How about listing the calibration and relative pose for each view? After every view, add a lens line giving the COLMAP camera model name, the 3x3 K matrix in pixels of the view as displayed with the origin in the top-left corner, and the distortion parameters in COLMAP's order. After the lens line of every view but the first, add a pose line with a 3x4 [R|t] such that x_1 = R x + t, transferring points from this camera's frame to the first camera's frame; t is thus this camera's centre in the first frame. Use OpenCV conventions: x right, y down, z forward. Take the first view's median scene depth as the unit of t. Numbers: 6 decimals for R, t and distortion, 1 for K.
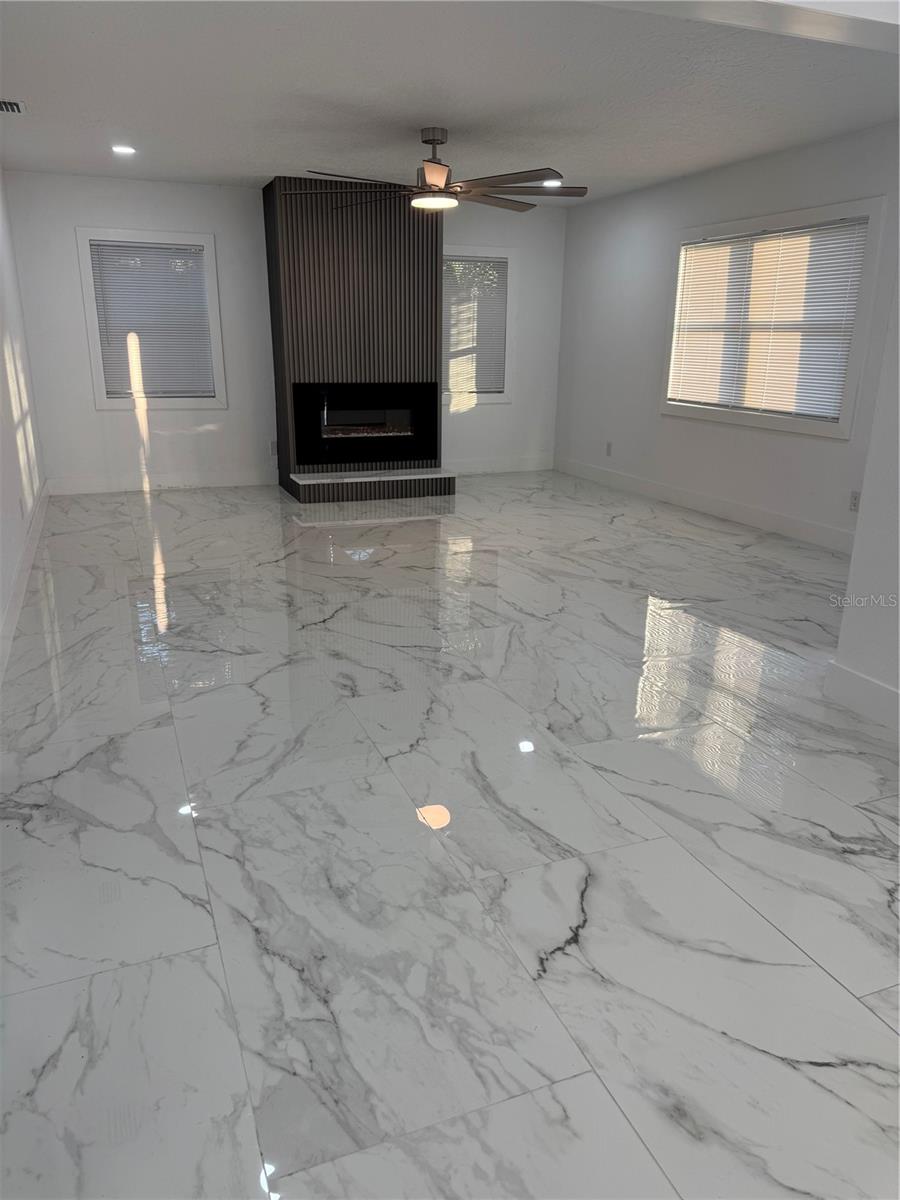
lens RADIAL K [[850.4, 0, 441.3], [0, 850.4, 593.0], [0, 0, 1]] dist [0.056207, -0.059793]
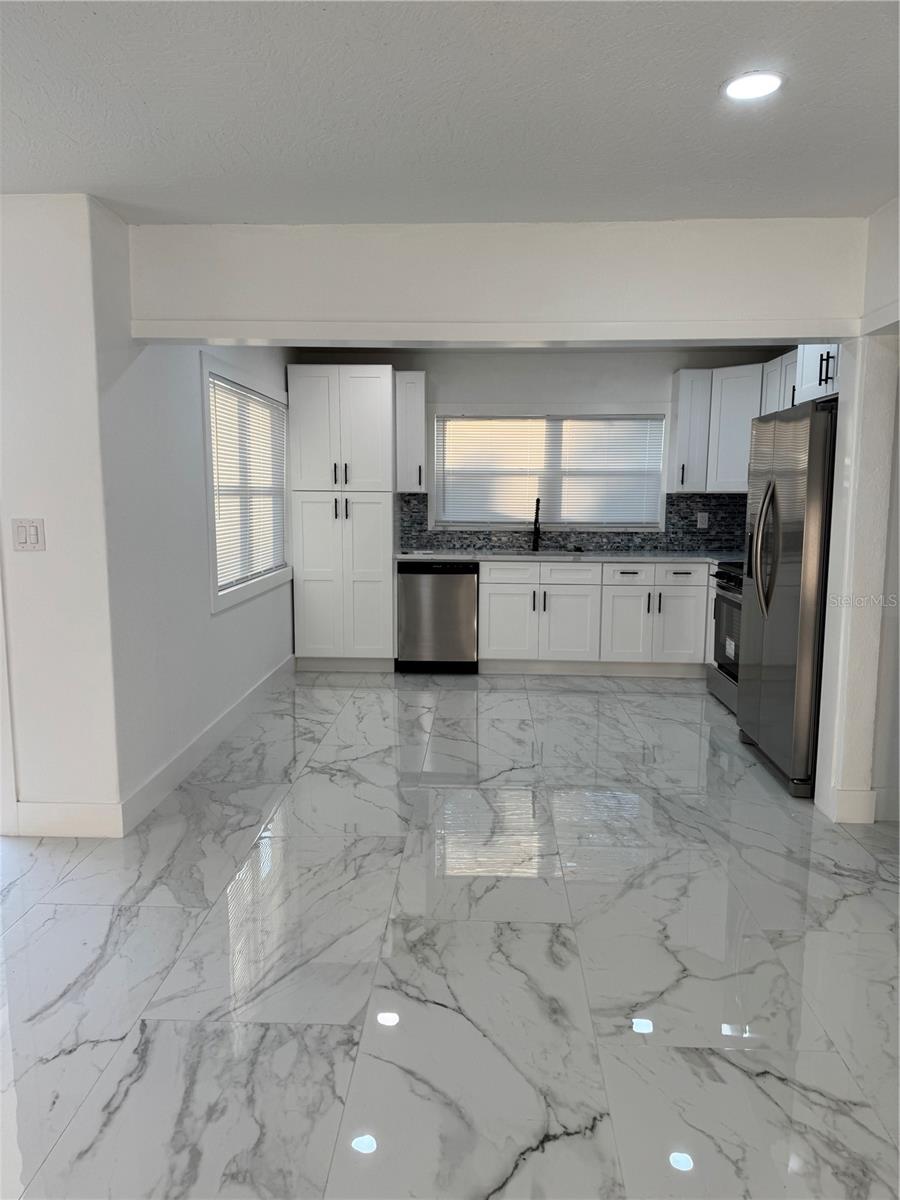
lens RADIAL K [[850.4, 0, 448.6], [0, 850.4, 598.9], [0, 0, 1]] dist [0.056207, -0.059793]
pose [[-0.916551, -0.063386, 0.394862, -0.382711], [0.102272, 0.917377, 0.384656, -0.620230], [-0.386619, 0.392940, -0.834340, 1.952816]]
